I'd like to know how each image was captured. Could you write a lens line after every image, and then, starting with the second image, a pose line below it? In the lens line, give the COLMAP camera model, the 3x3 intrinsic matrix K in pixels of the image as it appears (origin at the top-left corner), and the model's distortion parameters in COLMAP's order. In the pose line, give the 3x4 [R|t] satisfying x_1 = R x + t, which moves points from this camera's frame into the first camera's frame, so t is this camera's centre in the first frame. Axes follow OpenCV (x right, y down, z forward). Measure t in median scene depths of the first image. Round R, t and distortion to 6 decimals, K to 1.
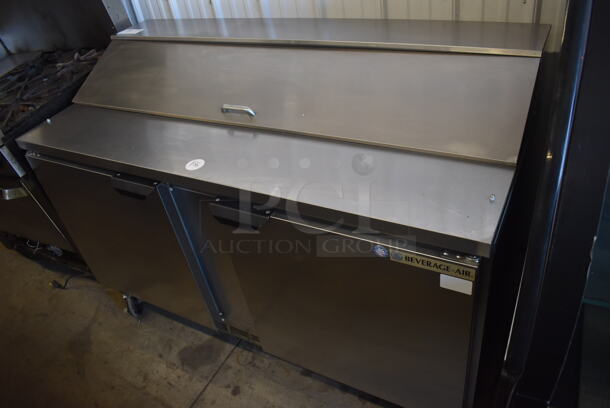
lens RADIAL K [[472.3, 0, 308.5], [0, 472.3, 194.1], [0, 0, 1]] dist [-0.085207, 0.005463]
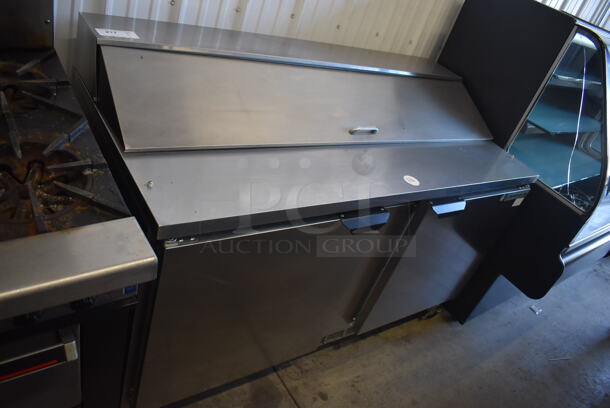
lens RADIAL K [[472.3, 0, 308.5], [0, 472.3, 194.1], [0, 0, 1]] dist [-0.085207, 0.005463]
pose [[0.382370, -0.241477, 0.891898, -0.973464], [0.201922, 0.963755, 0.174365, -0.200305], [-0.901677, 0.113422, 0.417270, 0.528704]]
